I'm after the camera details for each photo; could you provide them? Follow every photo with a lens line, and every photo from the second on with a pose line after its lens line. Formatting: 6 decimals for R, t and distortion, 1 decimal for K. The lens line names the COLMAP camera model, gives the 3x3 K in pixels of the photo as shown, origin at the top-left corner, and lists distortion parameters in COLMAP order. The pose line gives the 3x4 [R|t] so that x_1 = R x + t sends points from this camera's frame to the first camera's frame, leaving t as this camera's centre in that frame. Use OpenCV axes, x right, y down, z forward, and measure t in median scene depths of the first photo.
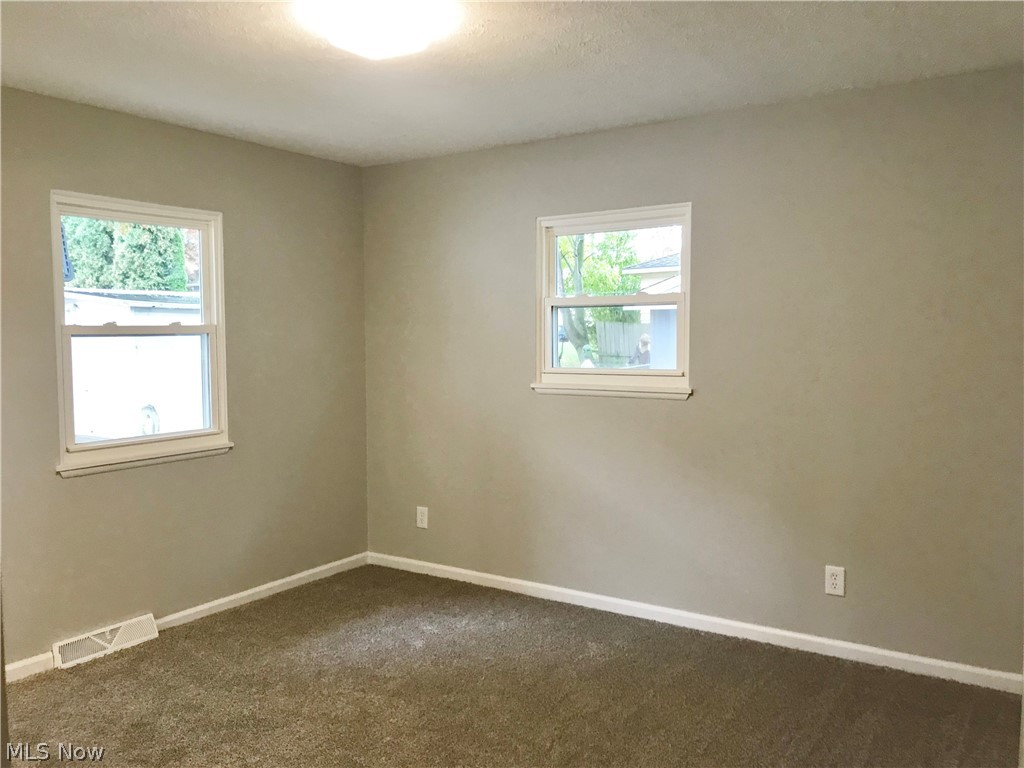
lens RADIAL K [[849.7, 0, 510.4], [0, 849.7, 378.5], [0, 0, 1]] dist [0.017124, 0.001505]
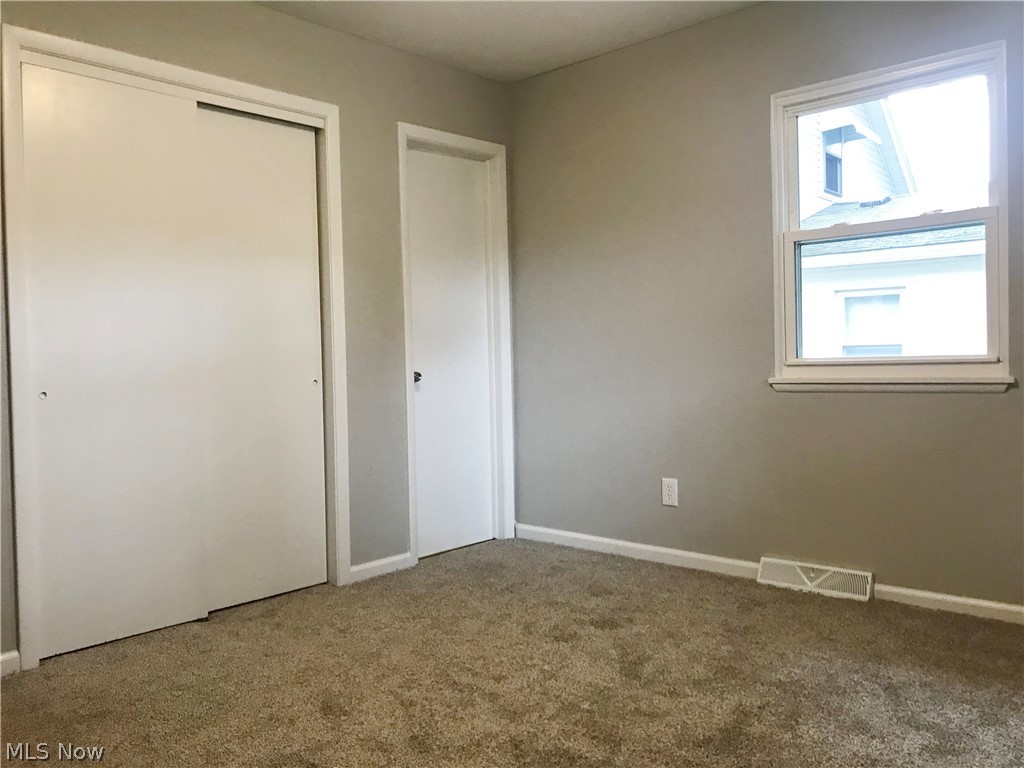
lens RADIAL K [[849.7, 0, 510.4], [0, 849.7, 378.5], [0, 0, 1]] dist [0.017124, 0.001505]
pose [[-0.139842, 0.033675, -0.989601, 0.455803], [-0.031752, 0.998755, 0.038474, 0.072030], [0.989665, 0.036802, -0.138598, 0.802710]]
